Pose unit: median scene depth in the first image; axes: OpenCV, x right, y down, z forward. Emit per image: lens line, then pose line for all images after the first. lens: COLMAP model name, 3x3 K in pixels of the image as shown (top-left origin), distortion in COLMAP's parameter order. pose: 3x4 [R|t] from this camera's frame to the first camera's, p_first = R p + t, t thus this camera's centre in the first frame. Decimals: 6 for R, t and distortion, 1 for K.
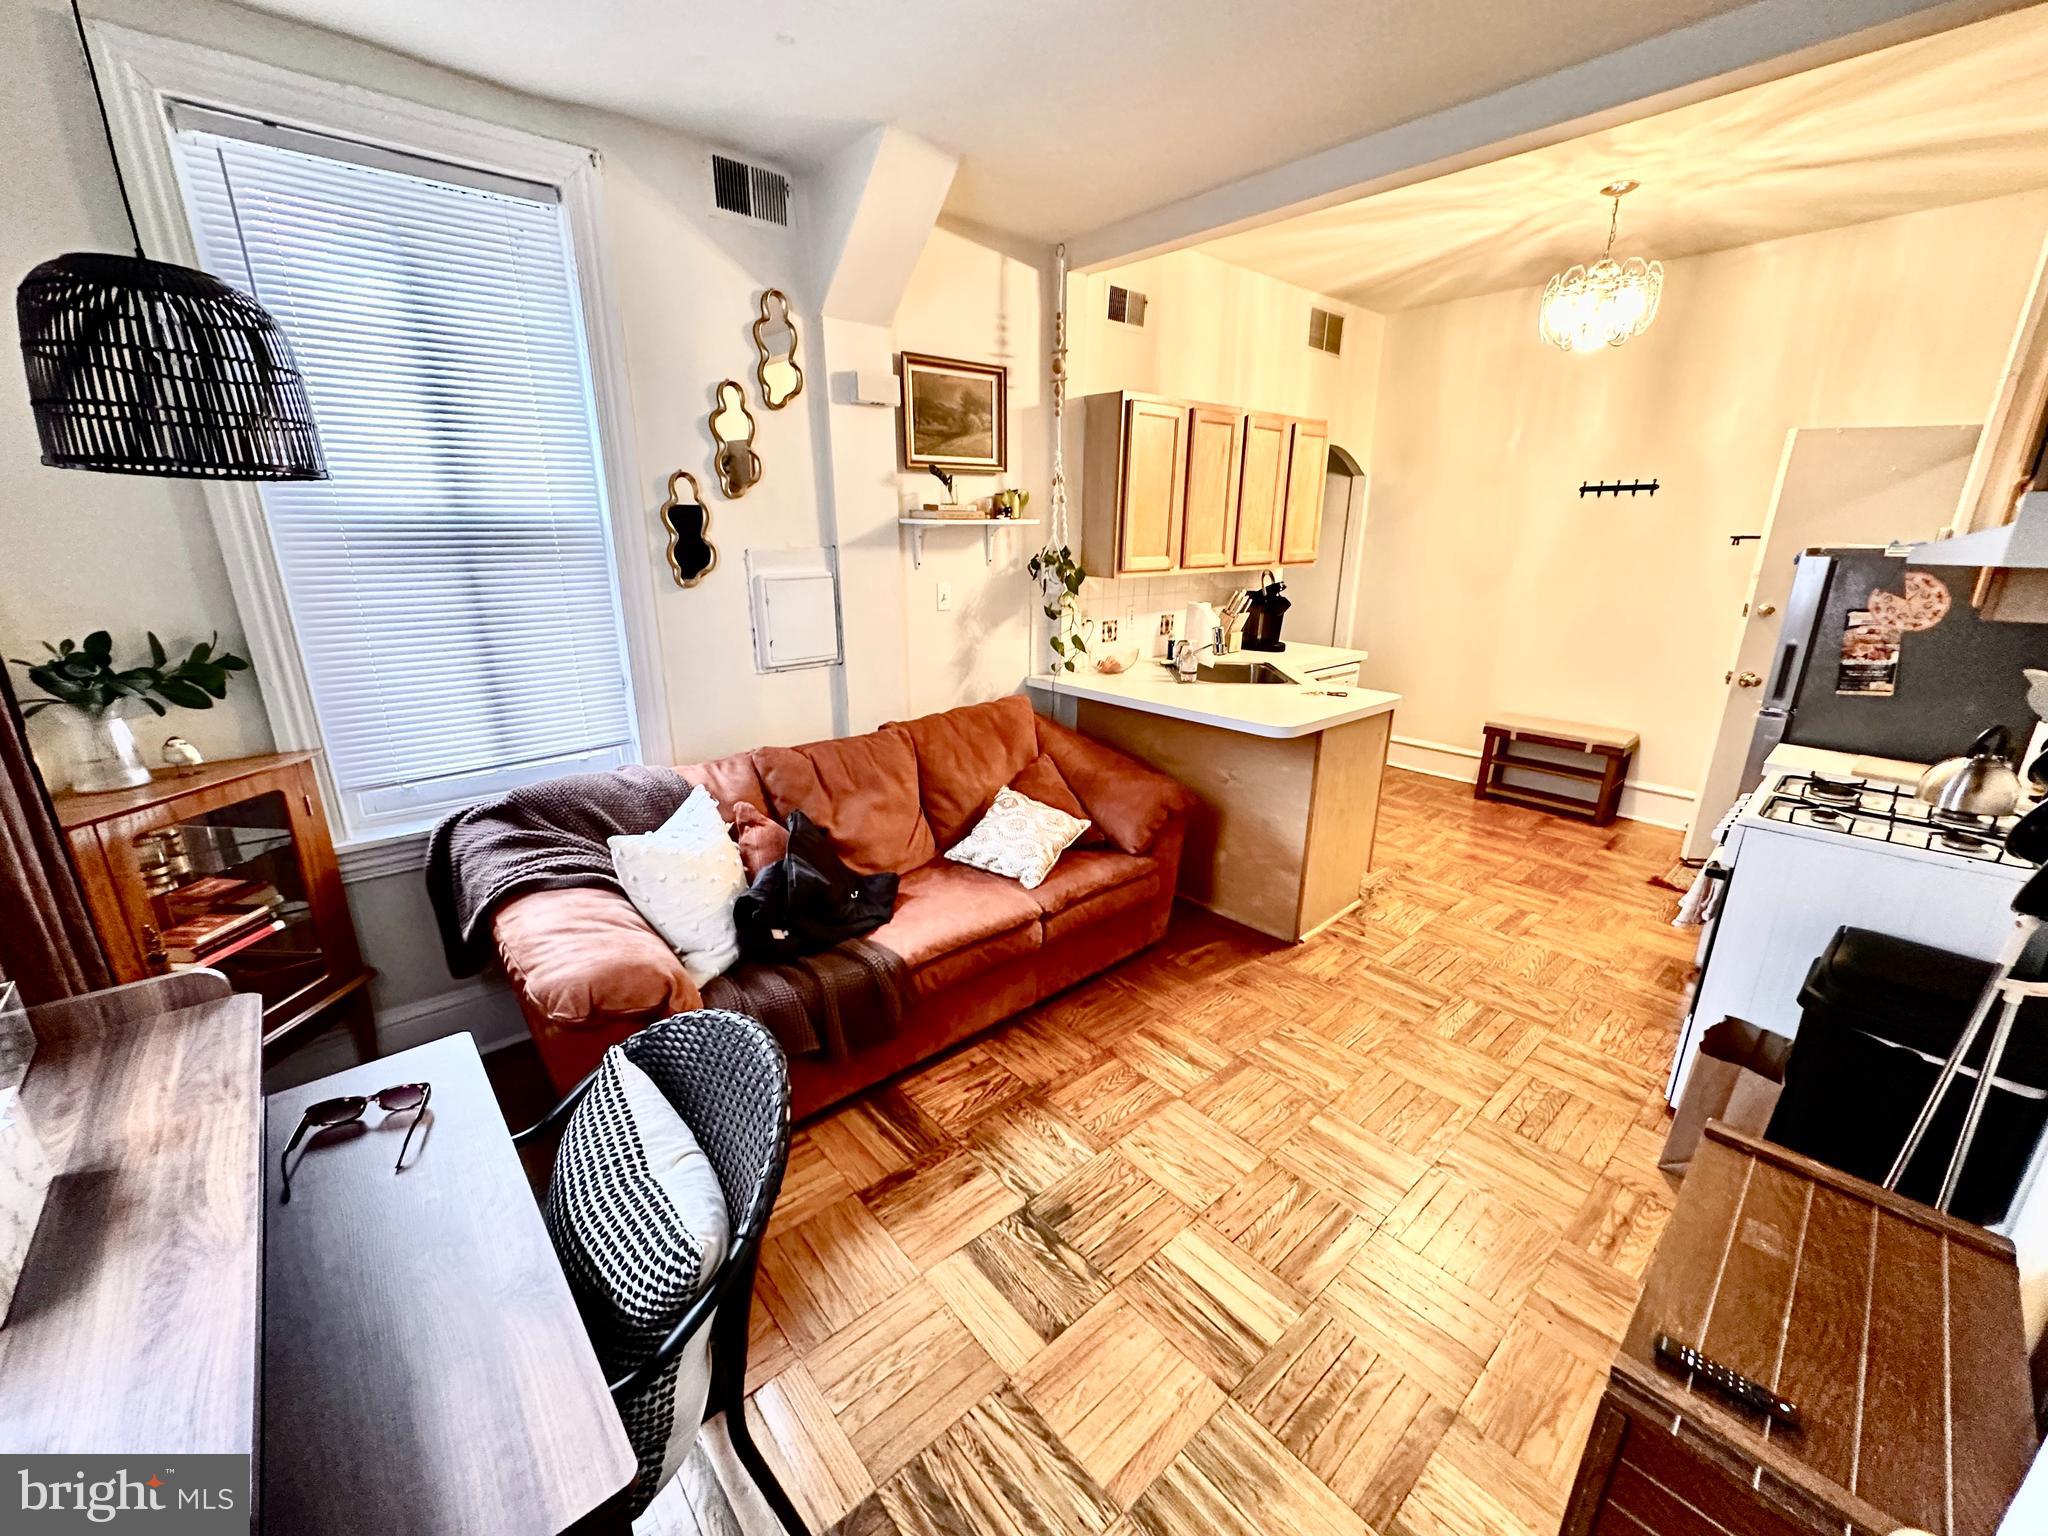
lens RADIAL K [[813.5, 0, 1017.2], [0, 813.5, 775.0], [0, 0, 1]] dist [-0.001530, 0.000574]
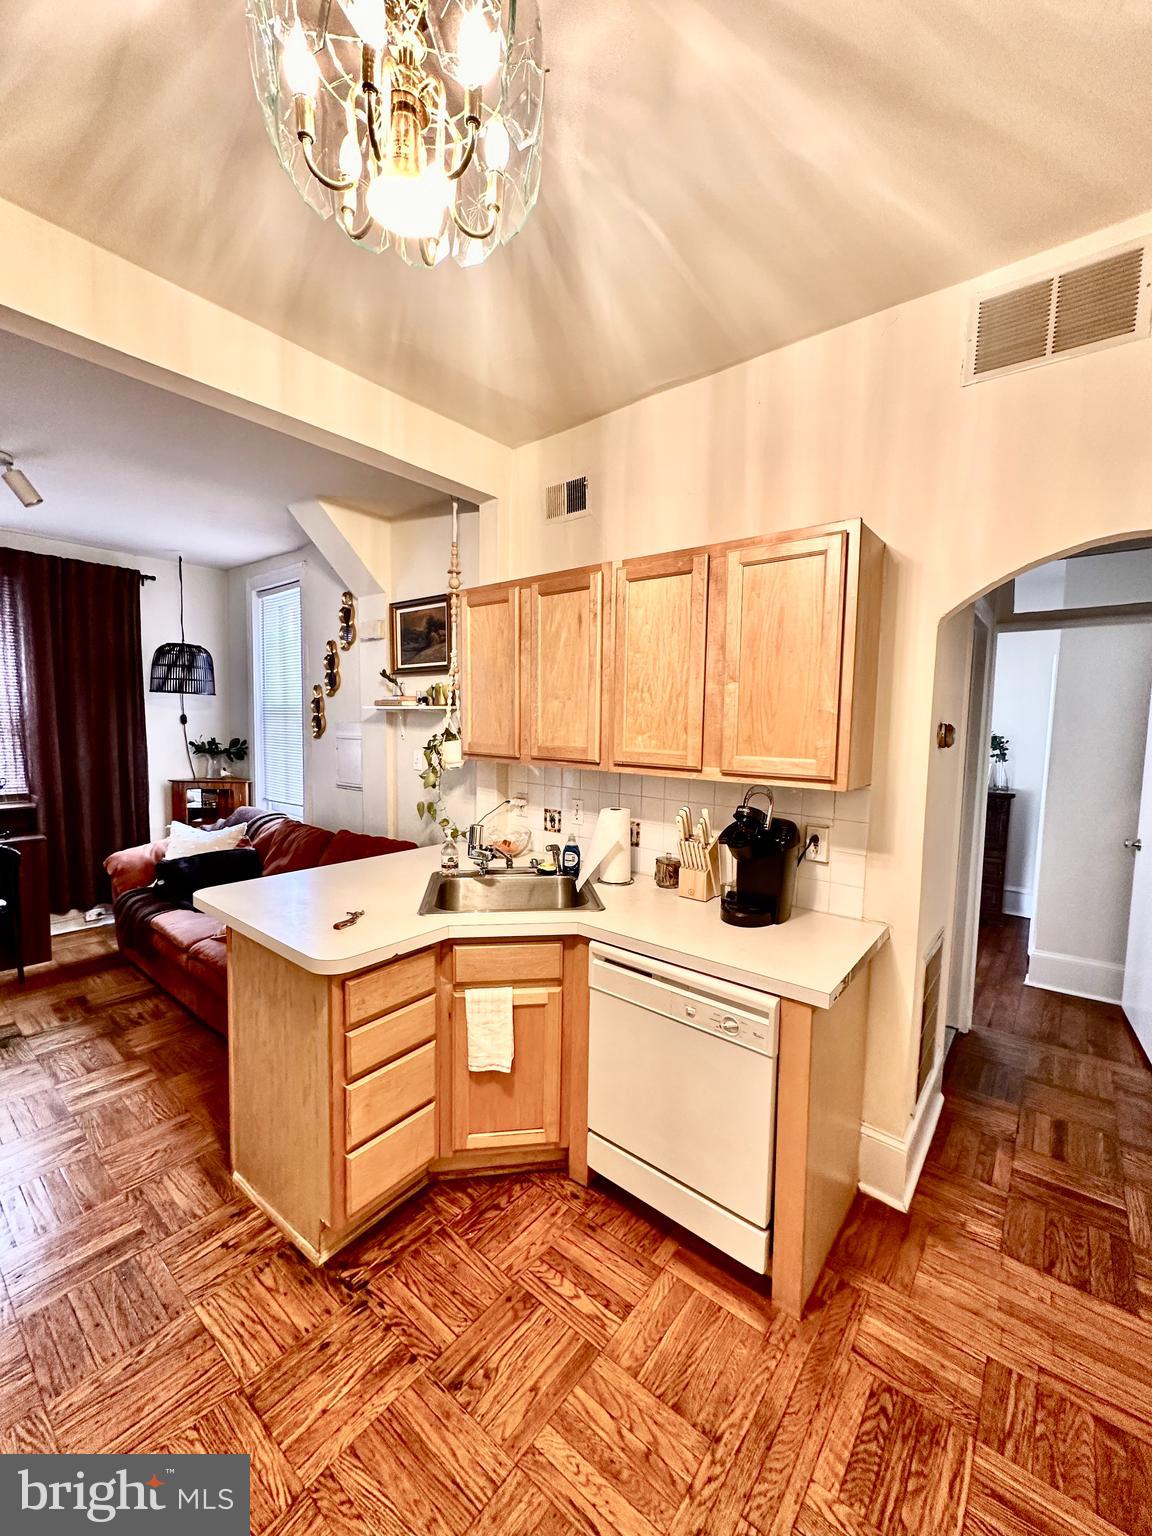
lens RADIAL K [[610.1, 0, 576.2], [0, 610.1, 772.0], [0, 0, 1]] dist [-0.001530, 0.000574]
pose [[0.177782, 0.085308, -0.980365, 1.192631], [-0.309170, 0.950633, 0.026655, -0.383179], [0.934241, 0.298361, 0.195380, 1.297163]]
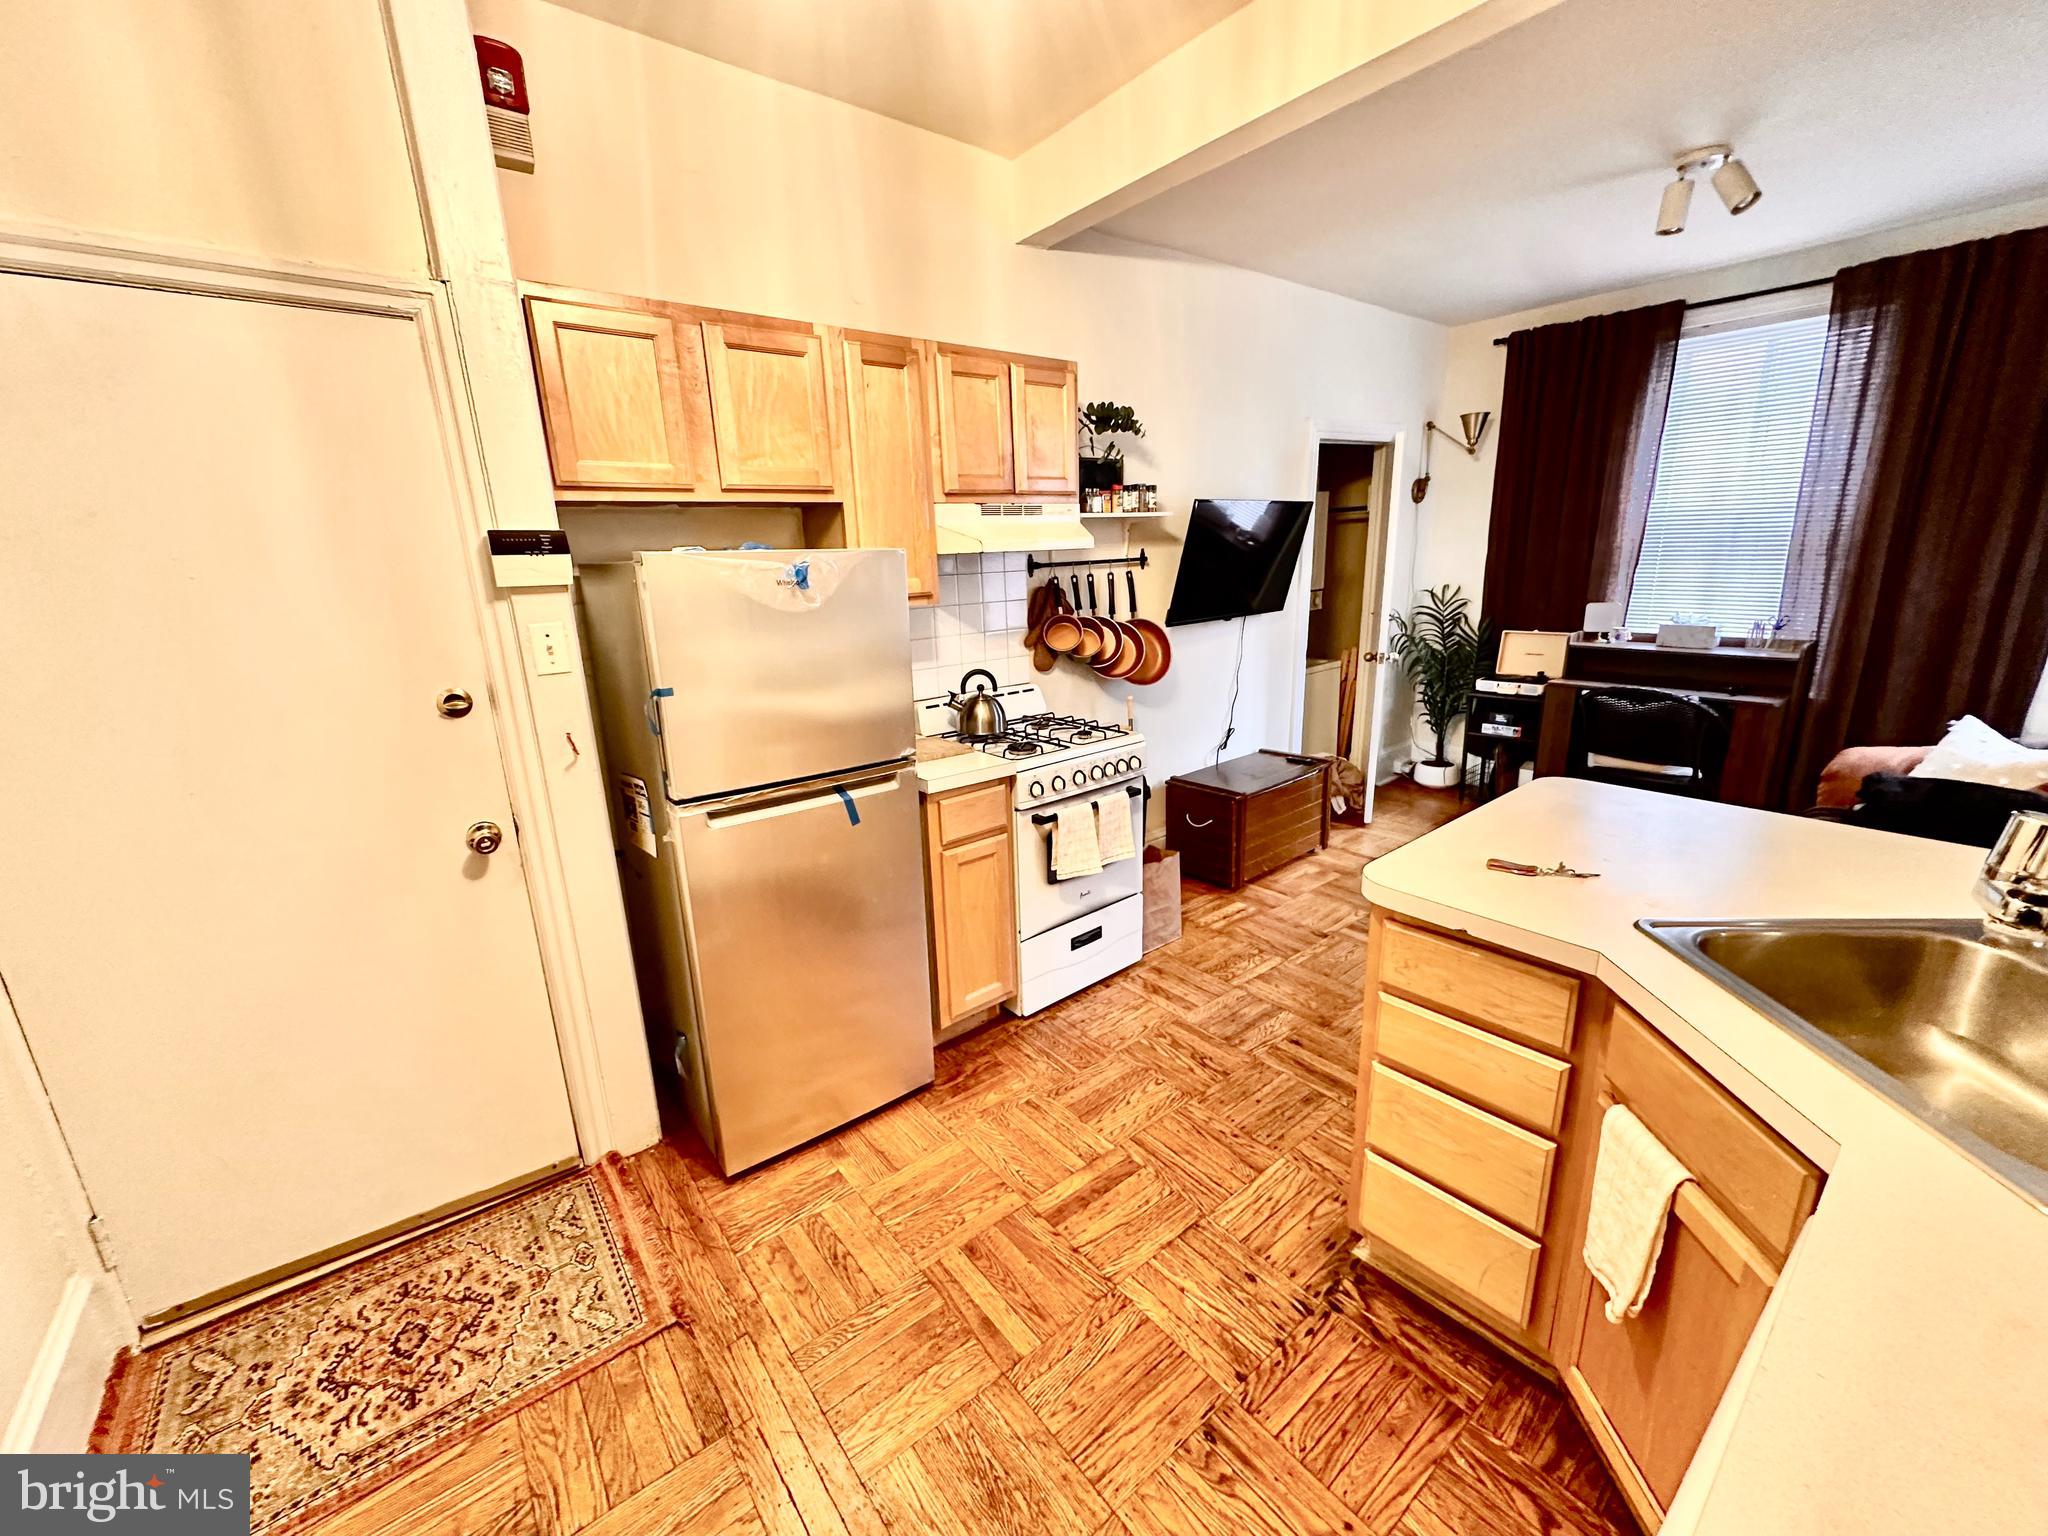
lens RADIAL K [[813.5, 0, 1022.9], [0, 813.5, 769.0], [0, 0, 1]] dist [-0.001530, 0.000574]
pose [[-0.998690, 0.014774, 0.048980, 0.792157], [0.038692, 0.844477, 0.534193, -0.486742], [-0.033470, 0.535389, -0.843942, 1.680563]]
